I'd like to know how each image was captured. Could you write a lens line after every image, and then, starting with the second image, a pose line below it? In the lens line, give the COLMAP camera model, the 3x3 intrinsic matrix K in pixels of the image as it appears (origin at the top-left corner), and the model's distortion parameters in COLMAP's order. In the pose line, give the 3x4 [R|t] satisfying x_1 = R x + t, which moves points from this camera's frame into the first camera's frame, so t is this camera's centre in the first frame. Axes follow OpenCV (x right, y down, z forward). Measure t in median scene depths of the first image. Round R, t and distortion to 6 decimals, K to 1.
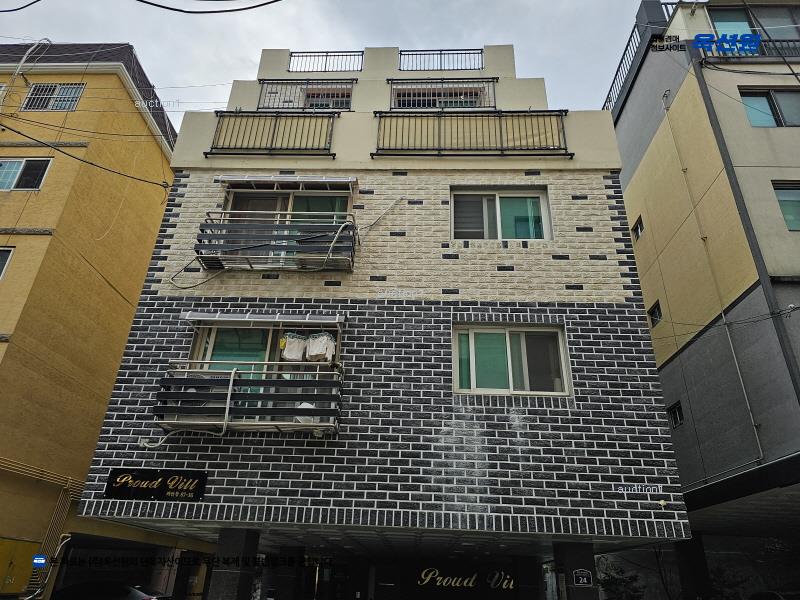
lens RADIAL K [[540.7, 0, 395.5], [0, 540.7, 298.2], [0, 0, 1]] dist [0.069816, -0.062412]
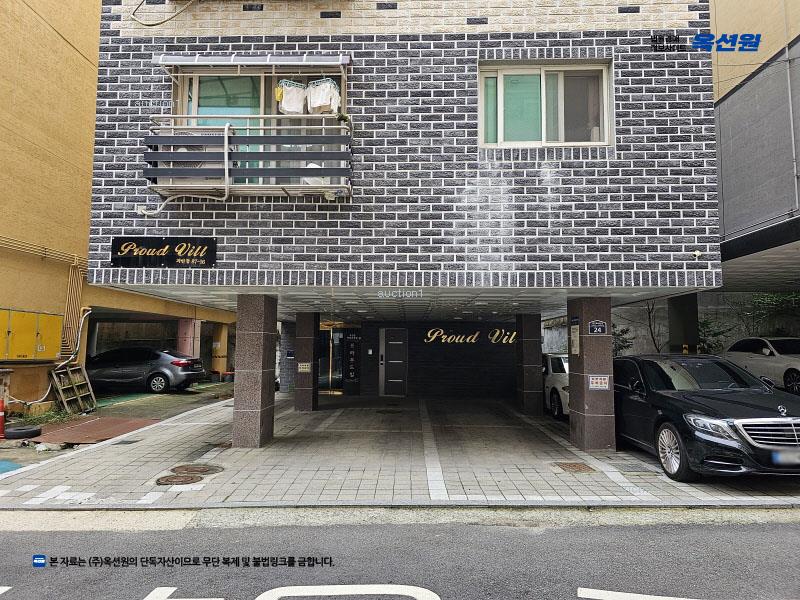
lens RADIAL K [[540.7, 0, 393.8], [0, 540.7, 299.1], [0, 0, 1]] dist [0.069816, -0.062412]
pose [[0.999577, -0.029028, 0.001642, -0.038061], [0.026172, 0.922968, 0.383985, 0.055665], [-0.012662, -0.383779, 0.923338, 0.082114]]
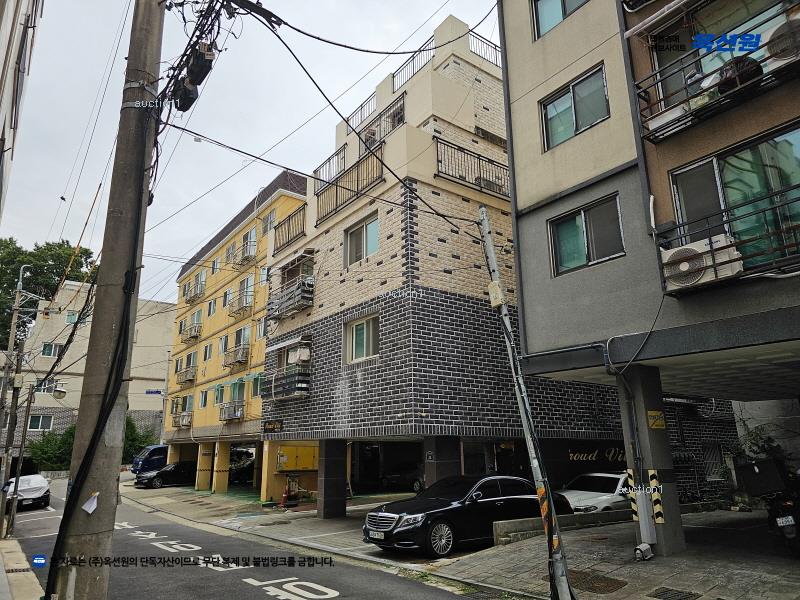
lens RADIAL K [[540.7, 0, 394.8], [0, 540.7, 311.7], [0, 0, 1]] dist [0.069816, -0.062412]
pose [[0.617185, -0.232709, -0.751618, 1.527535], [0.386855, 0.921574, 0.032334, 0.017960], [0.685147, -0.310723, 0.658806, -0.006057]]
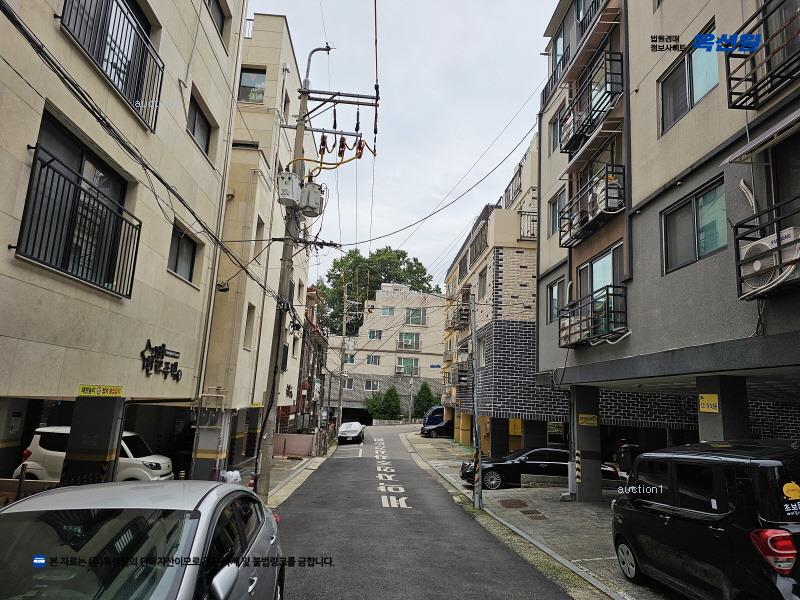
lens RADIAL K [[540.7, 0, 400.2], [0, 540.7, 298.8], [0, 0, 1]] dist [0.069816, -0.062412]
pose [[0.092148, -0.217302, -0.971745, 2.665358], [0.413956, 0.895929, -0.161094, 0.137820], [0.905621, -0.387415, 0.172512, 0.304435]]
